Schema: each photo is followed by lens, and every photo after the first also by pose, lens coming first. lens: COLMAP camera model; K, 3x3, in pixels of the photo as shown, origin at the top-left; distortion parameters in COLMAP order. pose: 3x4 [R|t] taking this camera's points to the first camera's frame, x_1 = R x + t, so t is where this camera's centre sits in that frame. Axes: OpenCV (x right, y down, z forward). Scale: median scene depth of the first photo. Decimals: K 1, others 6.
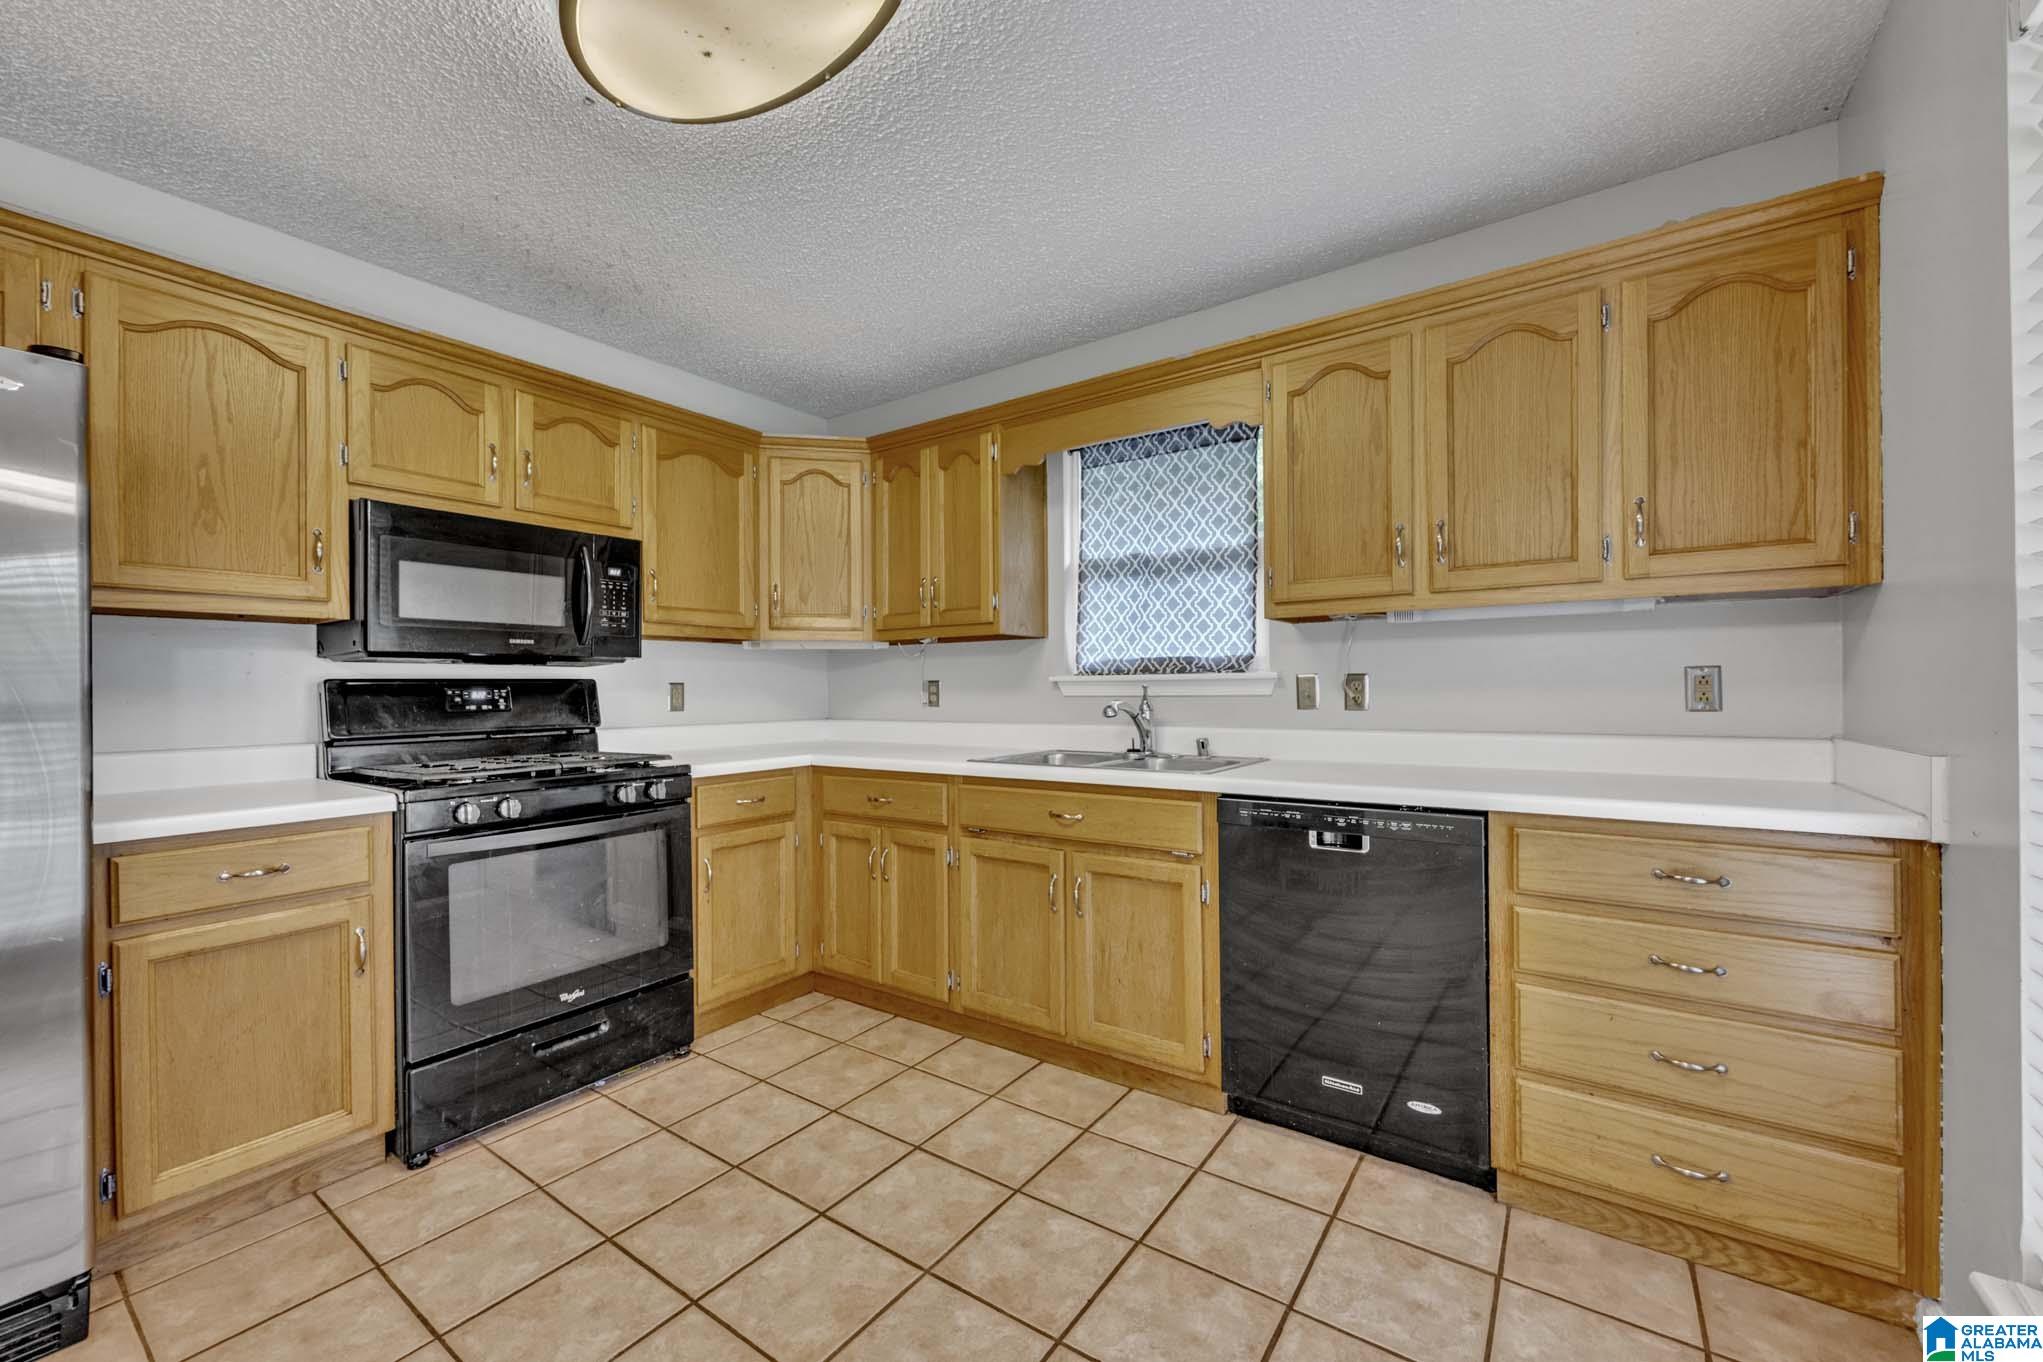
lens RADIAL K [[800.9, 0, 1018.7], [0, 800.9, 685.7], [0, 0, 1]] dist [0.001239, 0.000553]
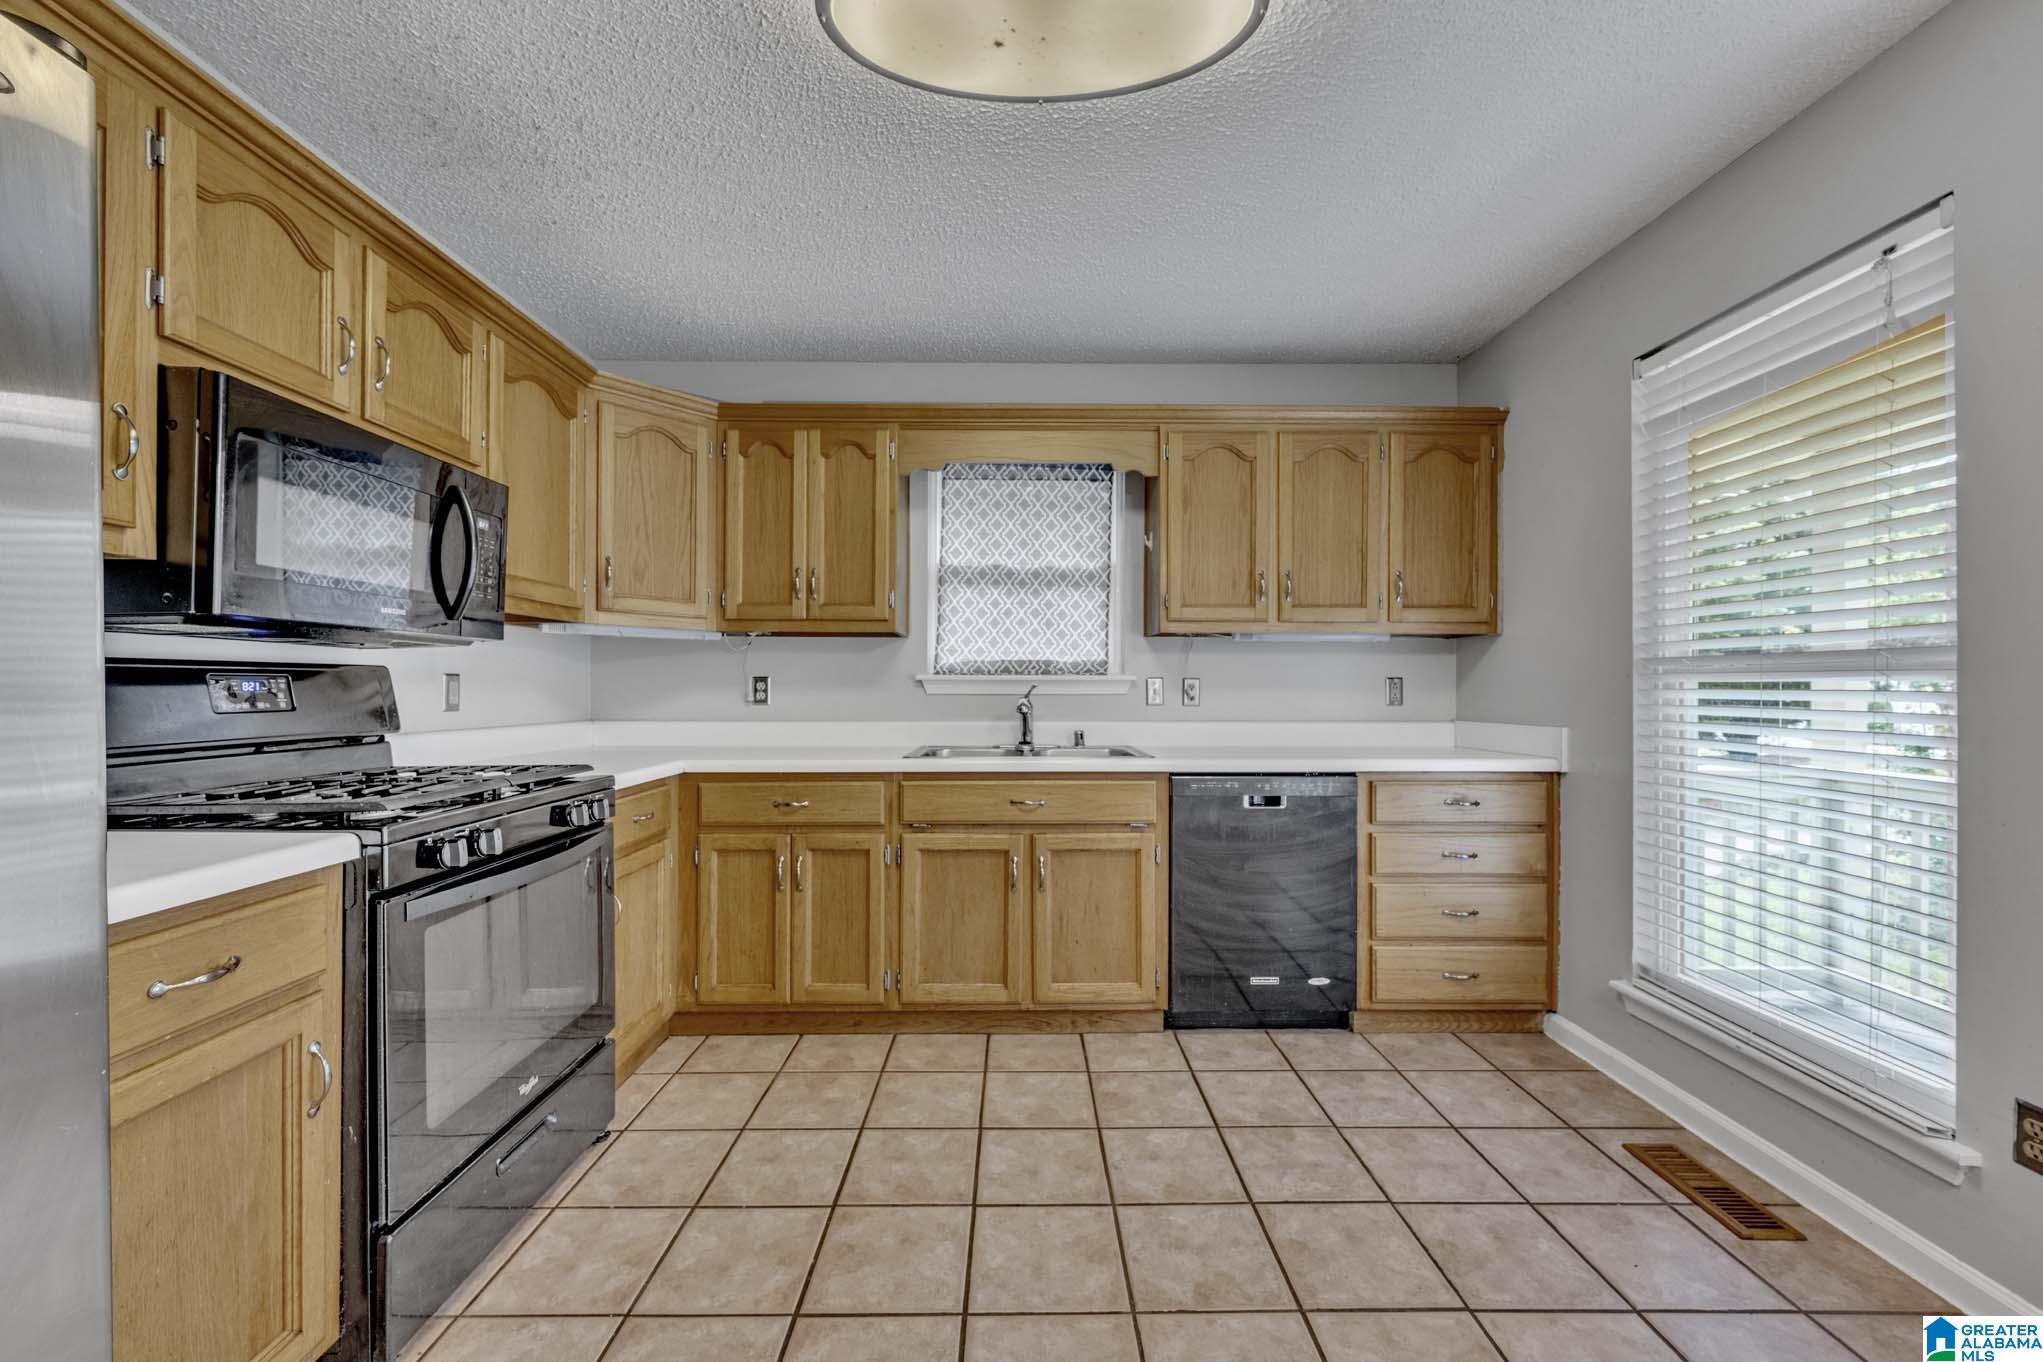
lens RADIAL K [[800.9, 0, 1018.9], [0, 800.9, 685.2], [0, 0, 1]] dist [0.001239, 0.000553]
pose [[0.813602, 0.012565, 0.581287, -0.561497], [-0.011813, 0.999917, -0.005080, 0.006495], [-0.581303, -0.002734, 0.813683, 0.105141]]
